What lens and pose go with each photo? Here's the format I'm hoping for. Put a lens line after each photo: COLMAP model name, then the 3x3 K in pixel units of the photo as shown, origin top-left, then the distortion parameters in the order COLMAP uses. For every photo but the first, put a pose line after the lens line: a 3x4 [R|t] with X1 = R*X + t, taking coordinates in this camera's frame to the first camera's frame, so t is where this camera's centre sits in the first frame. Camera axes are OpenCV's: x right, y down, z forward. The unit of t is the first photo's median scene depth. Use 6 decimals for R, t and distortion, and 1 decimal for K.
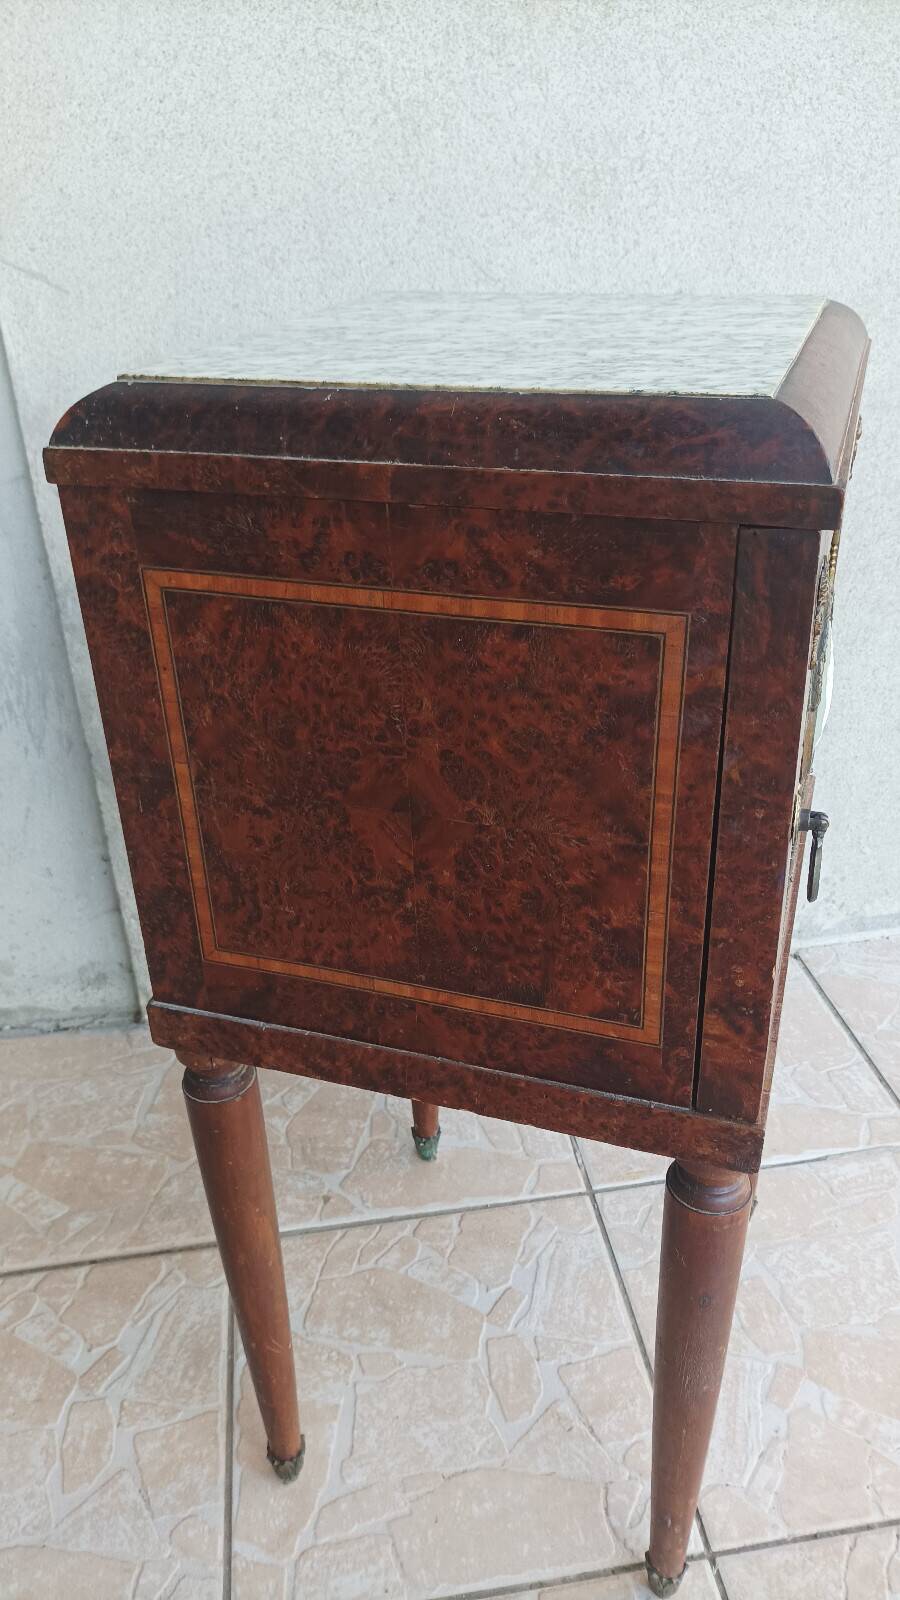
lens RADIAL K [[1211.0, 0, 450.0], [0, 1211.0, 800.0], [0, 0, 1]] dist [-0.002617, 0.007981]
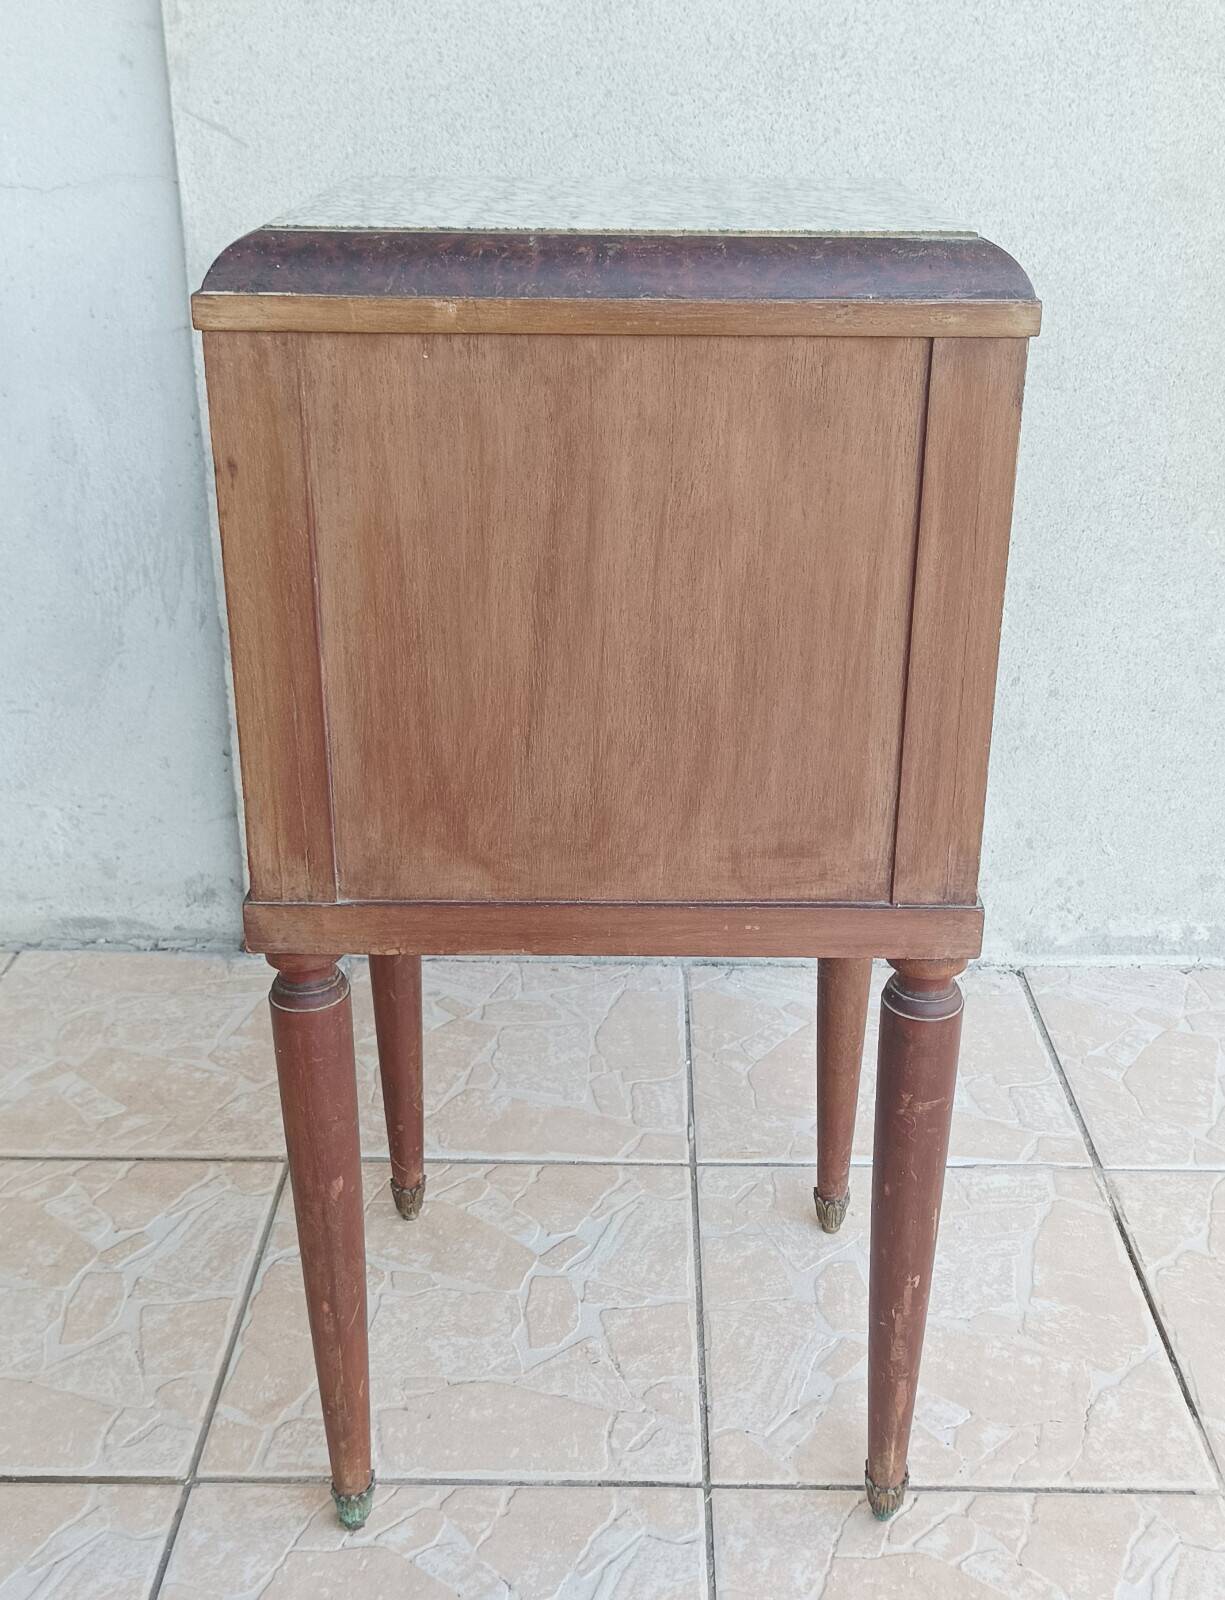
lens RADIAL K [[1729.8, 0, 630.2], [0, 1729.8, 742.0], [0, 0, 1]] dist [0.020801, -0.028054]
pose [[0.986917, 0.100938, -0.125720, 0.221851], [-0.113048, 0.989206, -0.093227, 0.160089], [0.114953, 0.106220, 0.987676, -0.312604]]
